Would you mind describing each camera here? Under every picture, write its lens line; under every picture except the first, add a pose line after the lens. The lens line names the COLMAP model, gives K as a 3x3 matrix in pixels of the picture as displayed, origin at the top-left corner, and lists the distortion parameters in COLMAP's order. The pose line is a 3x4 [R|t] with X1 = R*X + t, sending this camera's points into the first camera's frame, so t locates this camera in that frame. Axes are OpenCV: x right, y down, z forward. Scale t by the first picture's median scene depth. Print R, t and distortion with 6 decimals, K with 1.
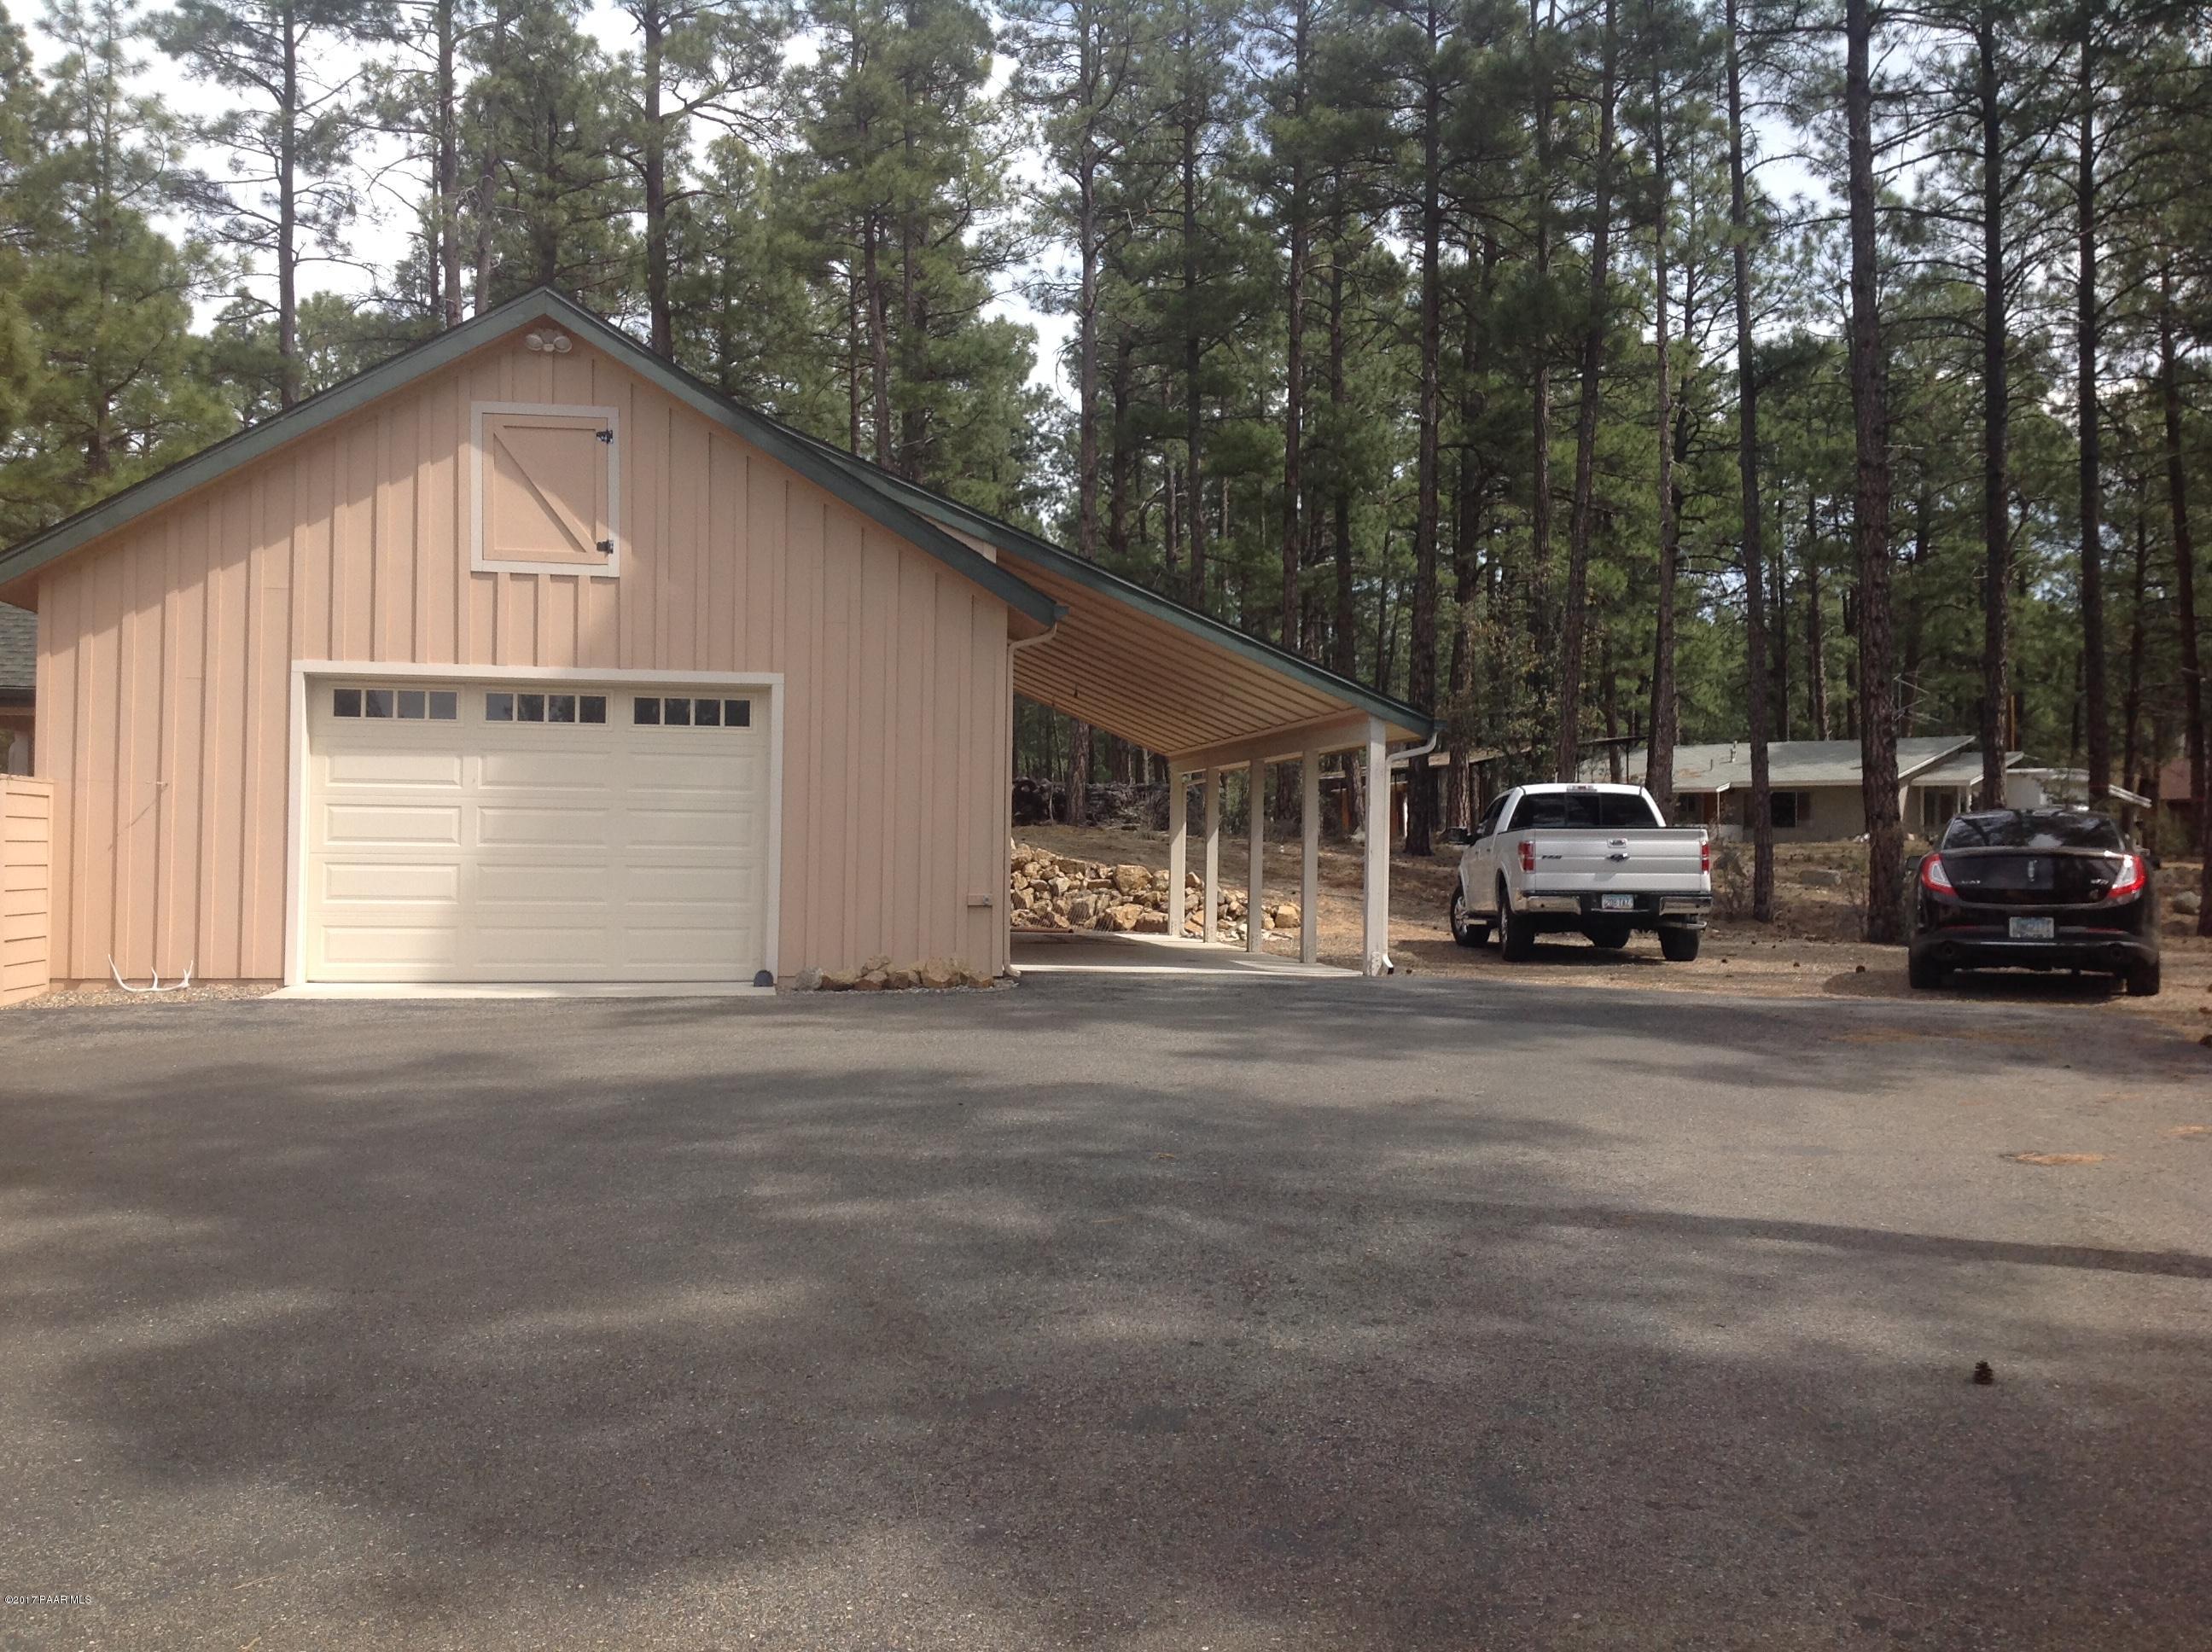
lens RADIAL K [[2246.9, 0, 1106.8], [0, 2246.9, 783.1], [0, 0, 1]] dist [0.285952, -0.001619]
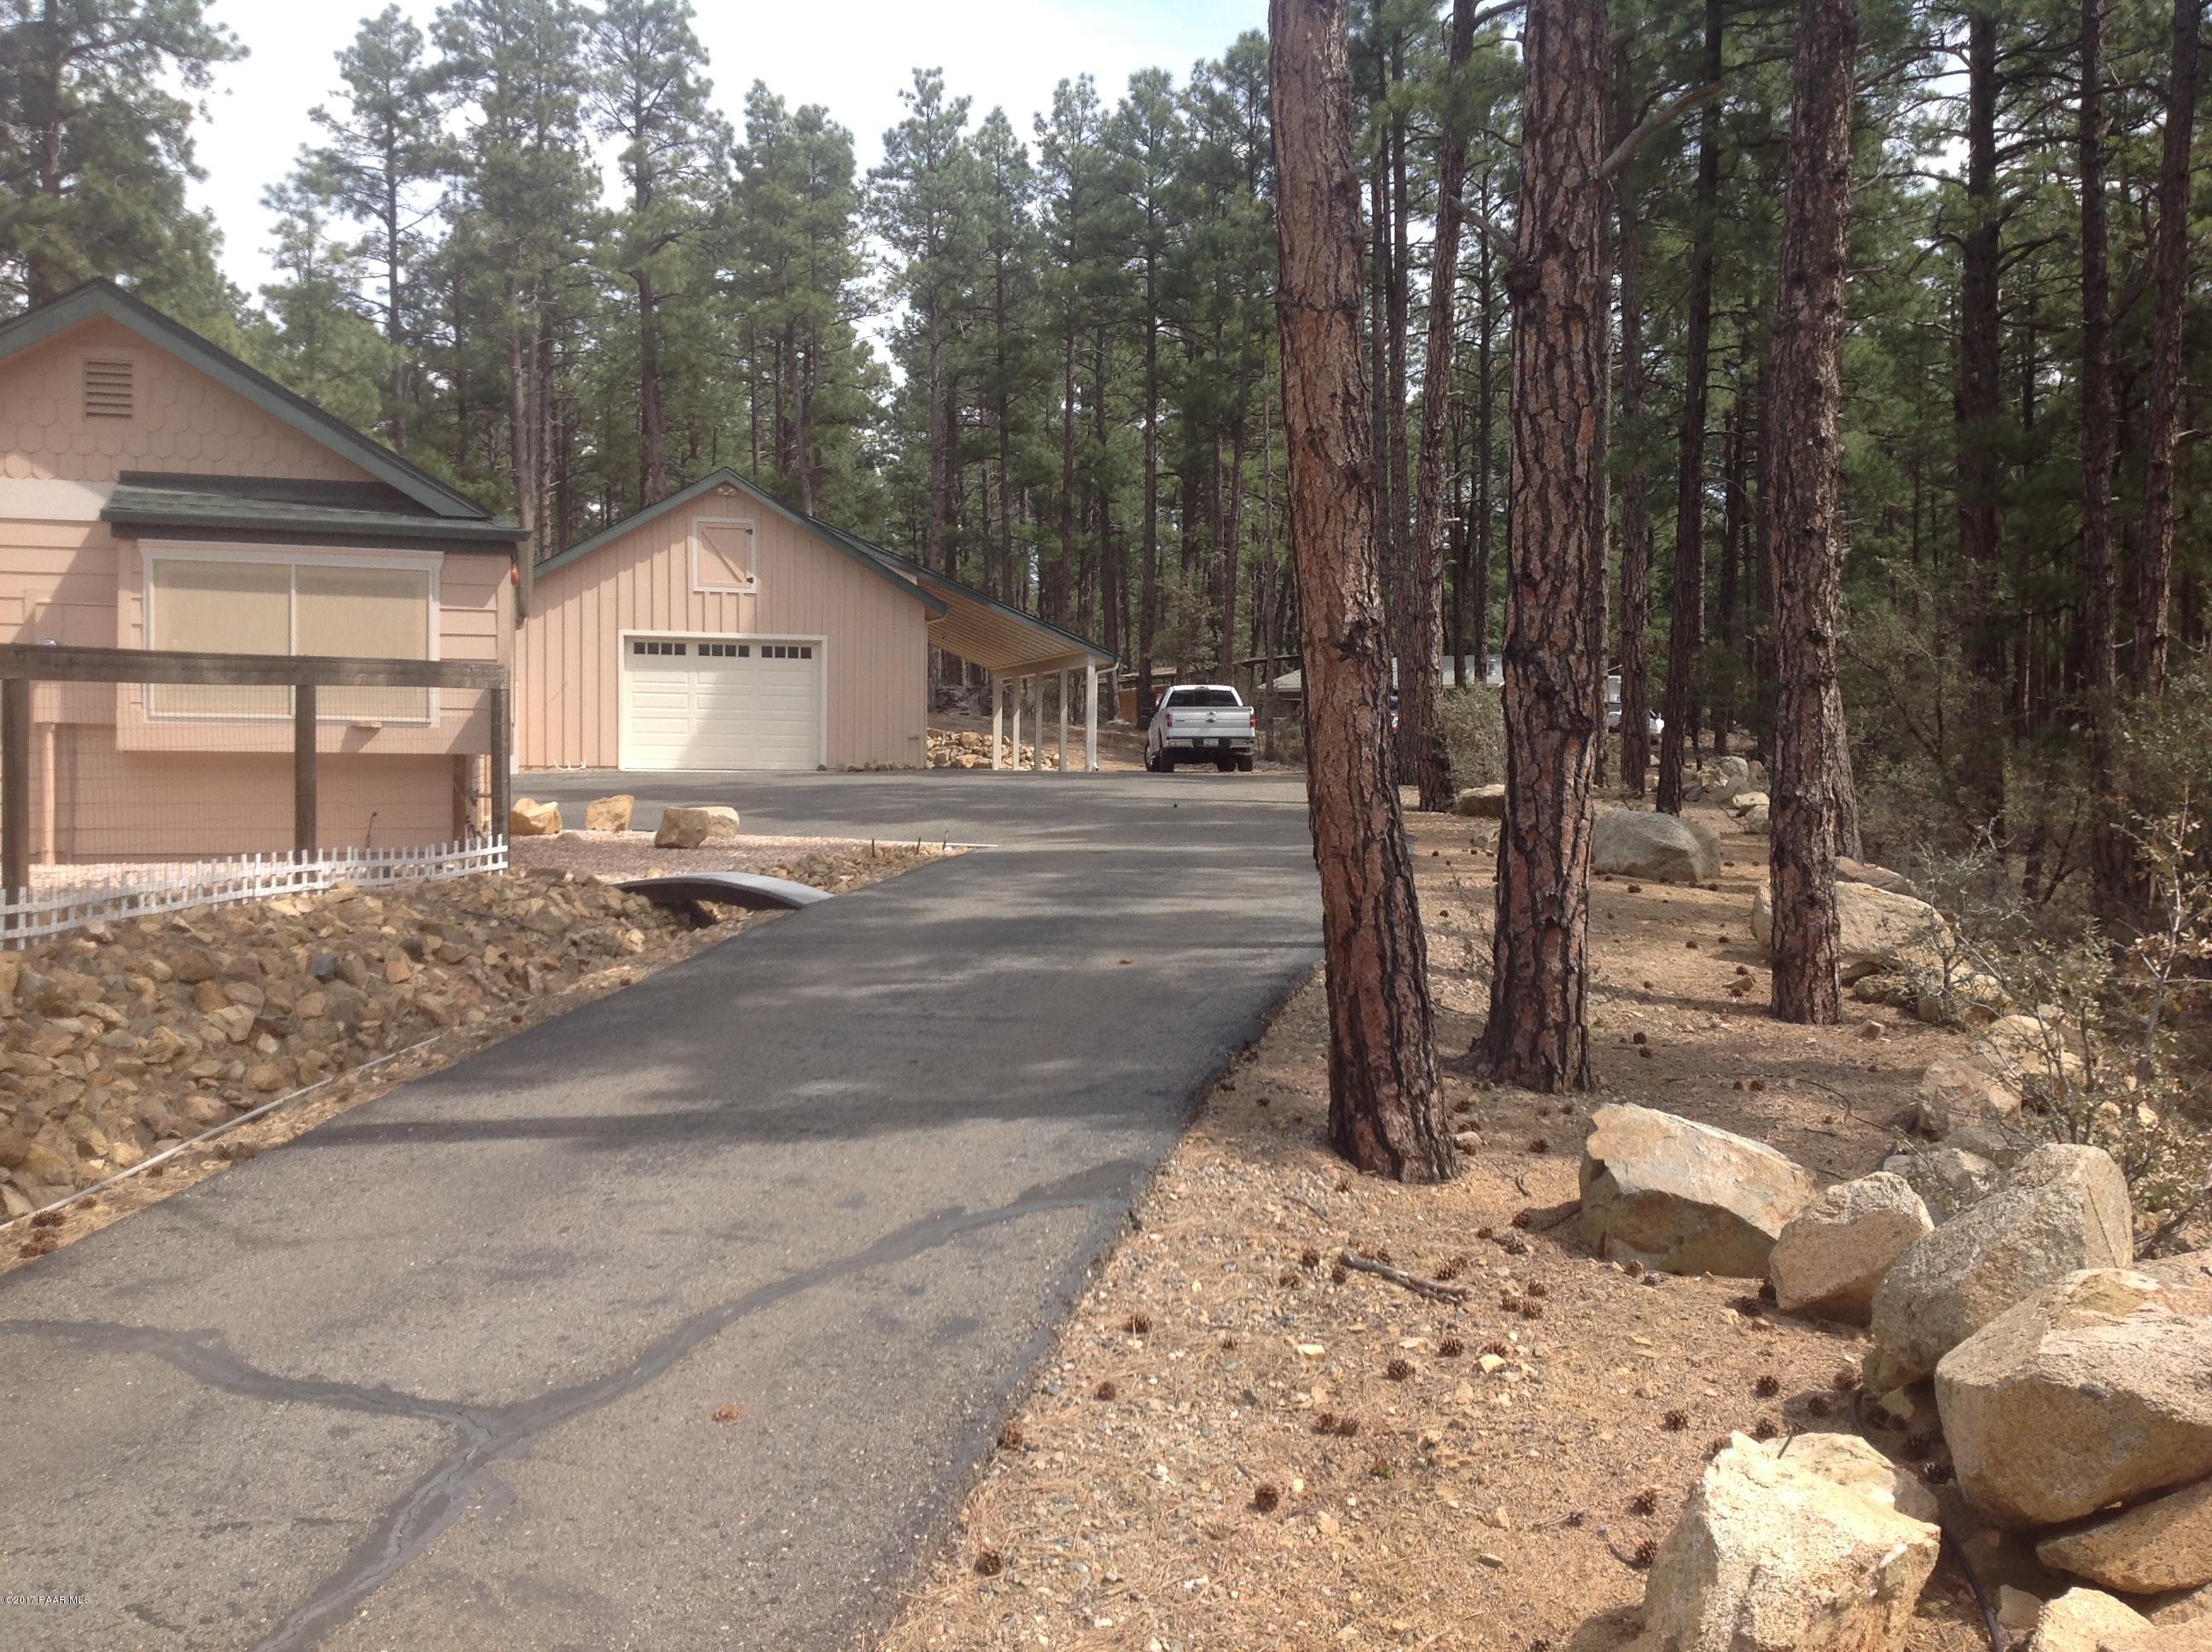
lens RADIAL K [[2246.9, 0, 1106.8], [0, 2246.9, 783.1], [0, 0, 1]] dist [0.285952, -0.001619]
pose [[0.996289, -0.003489, 0.086005, -0.049394], [-0.000142, 0.999110, 0.042172, 0.003399], [-0.086076, -0.042027, 0.995402, -1.090817]]
